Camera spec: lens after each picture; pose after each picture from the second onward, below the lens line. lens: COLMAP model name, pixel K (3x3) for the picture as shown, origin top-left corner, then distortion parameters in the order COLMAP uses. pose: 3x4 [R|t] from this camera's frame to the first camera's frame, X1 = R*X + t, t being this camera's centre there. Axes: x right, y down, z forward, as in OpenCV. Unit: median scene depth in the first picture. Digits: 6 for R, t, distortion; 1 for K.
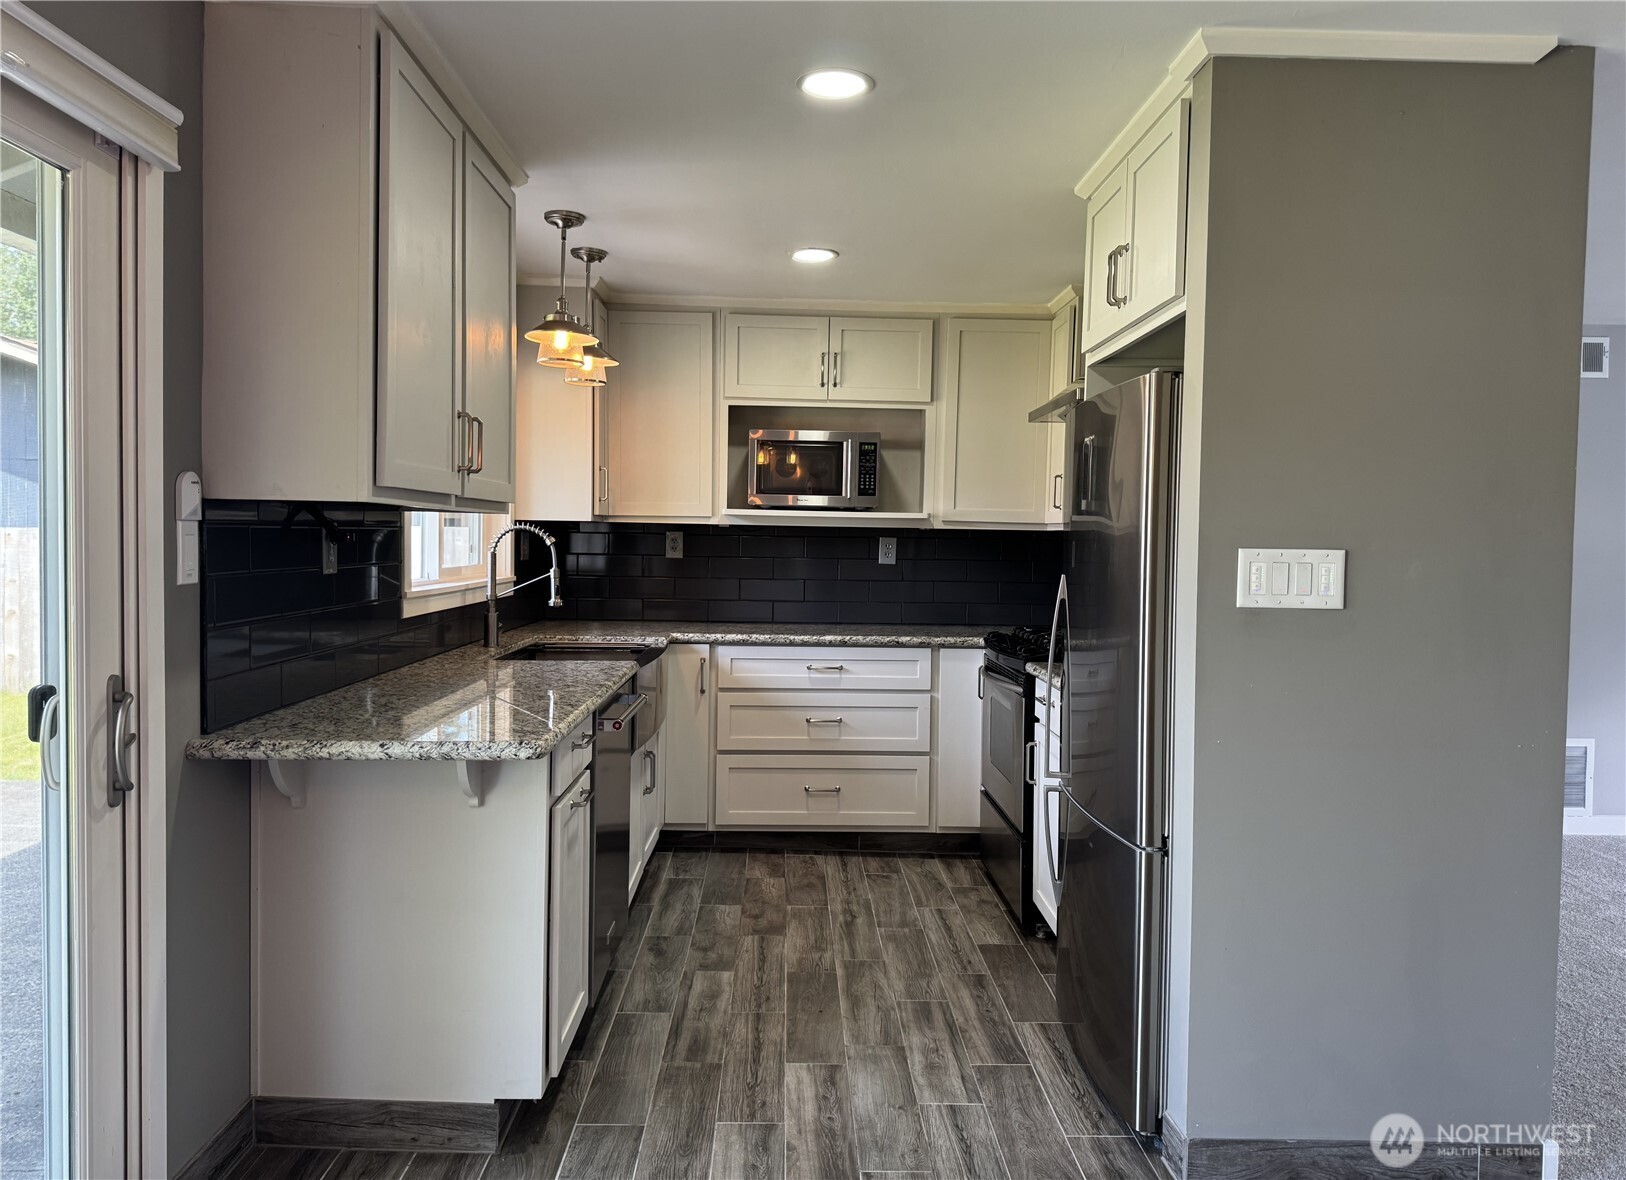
lens RADIAL K [[1201.4, 0, 813.0], [0, 1201.4, 590.0], [0, 0, 1]] dist [0.002370, 0.000162]
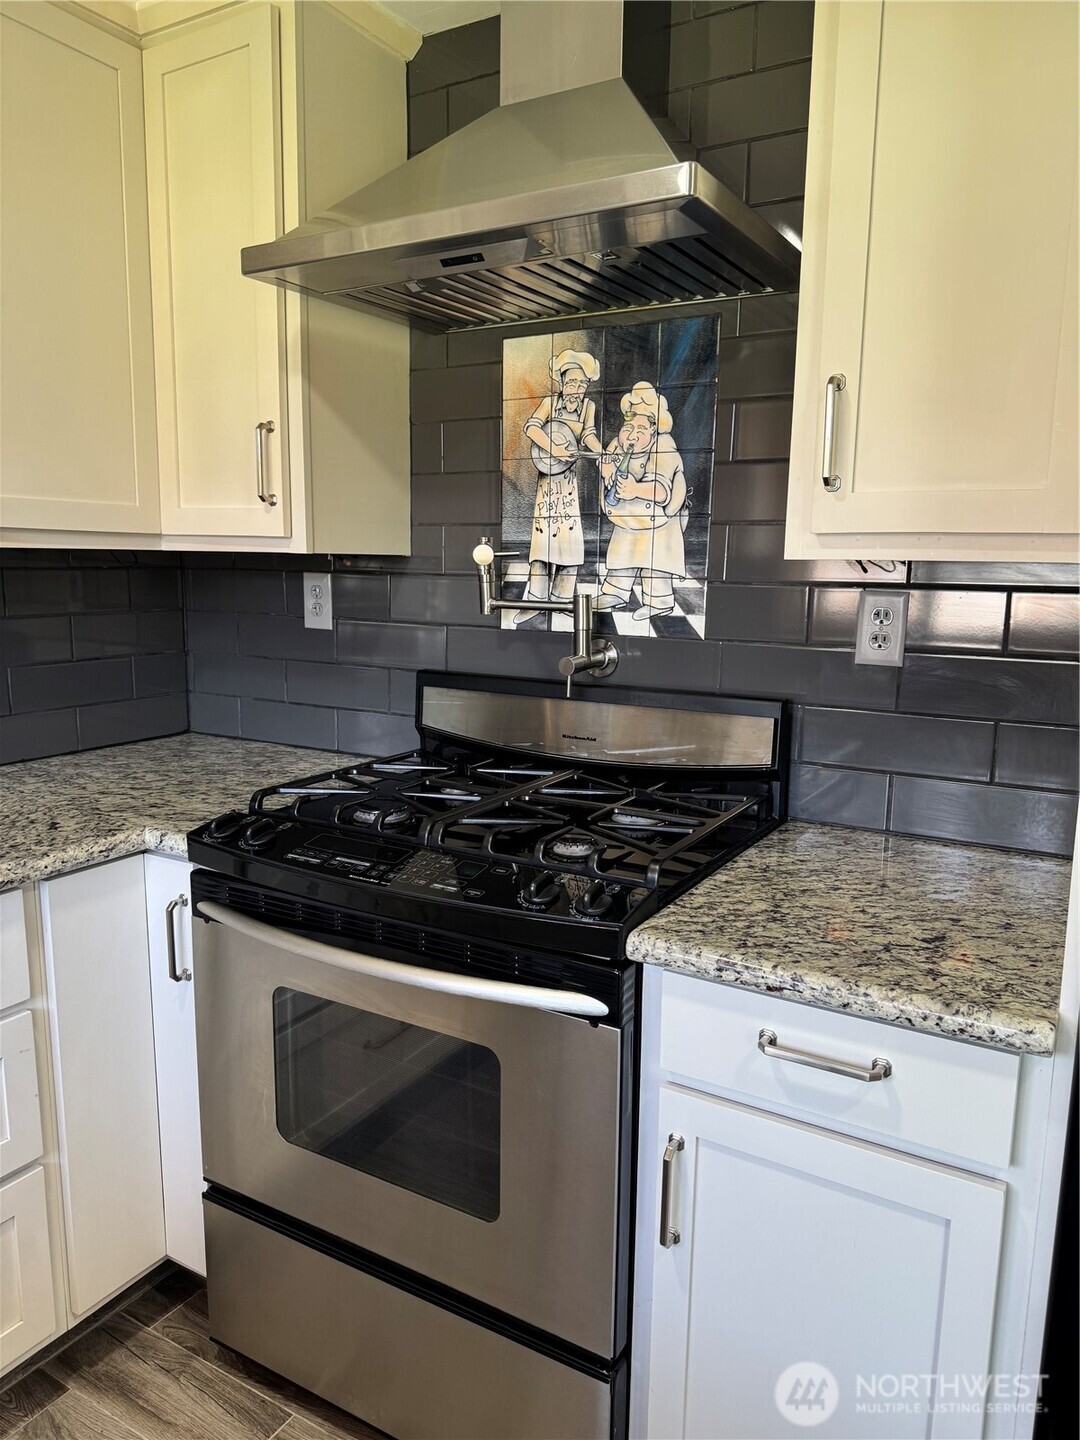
lens RADIAL K [[1015.8, 0, 540.0], [0, 1015.8, 720.0], [0, 0, 1]] dist [0.083167, -0.107820]
pose [[0.537056, -0.146372, 0.830751, -0.067208], [0.027326, 0.987332, 0.156295, -0.045068], [-0.843104, -0.061238, 0.534252, 0.706026]]
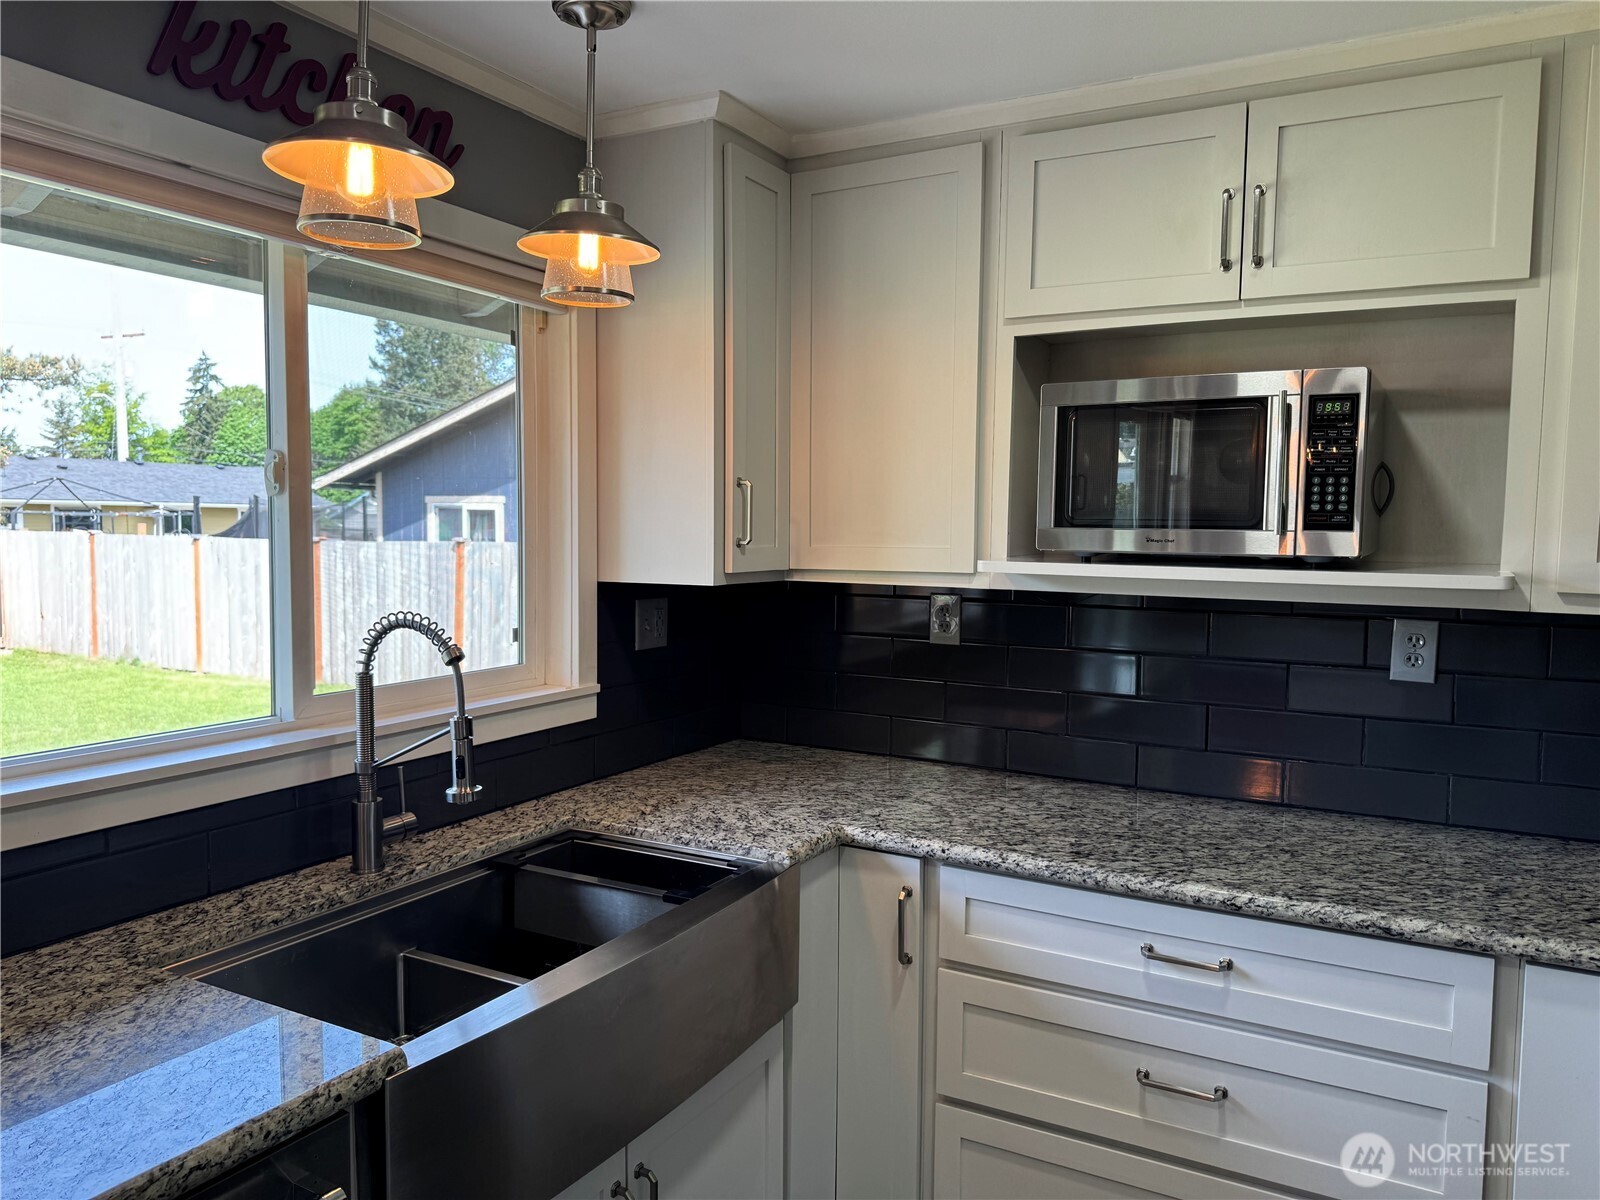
lens RADIAL K [[1128.7, 0, 800.0], [0, 1128.7, 600.0], [0, 0, 1]] dist [0.083167, -0.107820]
pose [[0.857159, 0.027693, -0.514307, 0.093257], [-0.018281, 0.999560, 0.023356, -0.062409], [0.514728, -0.010618, 0.857288, 0.600442]]
